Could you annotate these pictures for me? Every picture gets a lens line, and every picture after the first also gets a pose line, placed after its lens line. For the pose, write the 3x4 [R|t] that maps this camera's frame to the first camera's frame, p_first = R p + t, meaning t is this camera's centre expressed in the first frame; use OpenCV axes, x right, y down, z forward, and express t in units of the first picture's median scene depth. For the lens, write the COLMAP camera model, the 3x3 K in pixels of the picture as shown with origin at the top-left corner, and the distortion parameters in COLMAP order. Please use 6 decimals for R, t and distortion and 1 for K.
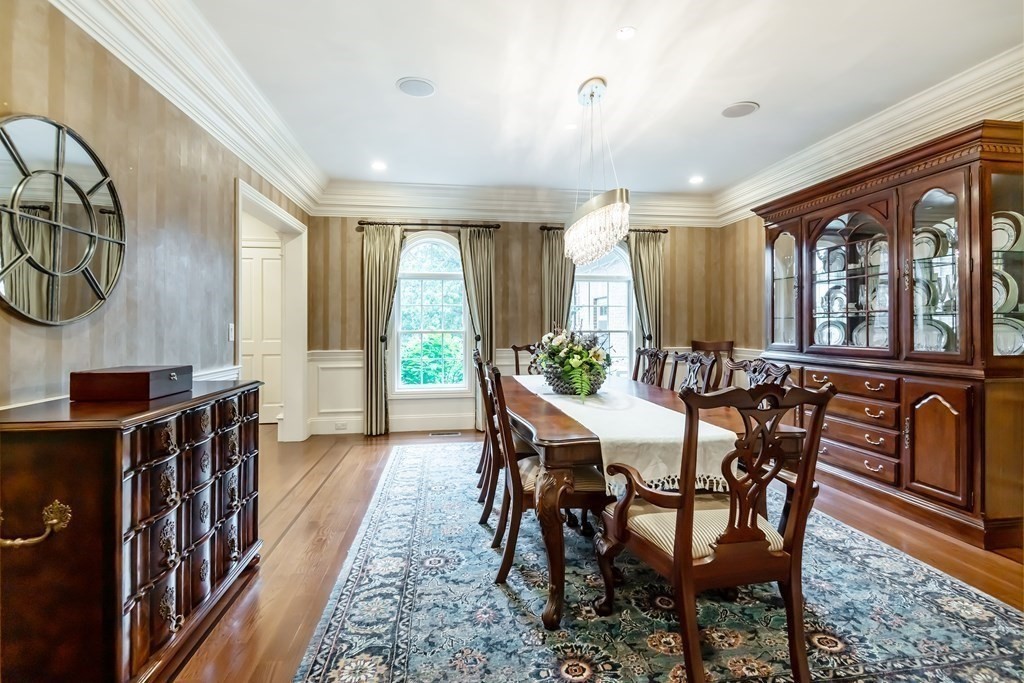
lens RADIAL K [[473.3, 0, 515.4], [0, 473.3, 322.4], [0, 0, 1]] dist [-0.004344, -0.001546]
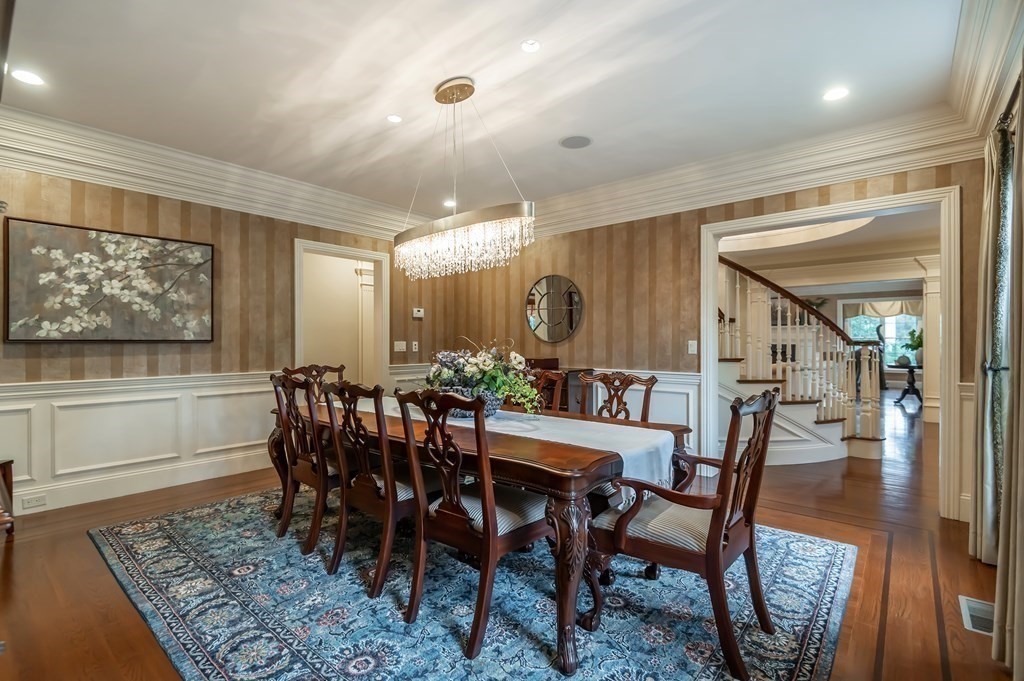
lens RADIAL K [[473.3, 0, 510.6], [0, 473.3, 340.6], [0, 0, 1]] dist [-0.004344, -0.001546]
pose [[-0.748135, -0.000571, -0.663546, 0.963969], [0.002225, 0.999992, -0.003369, 0.003731], [0.663543, -0.003997, -0.748128, 2.452072]]
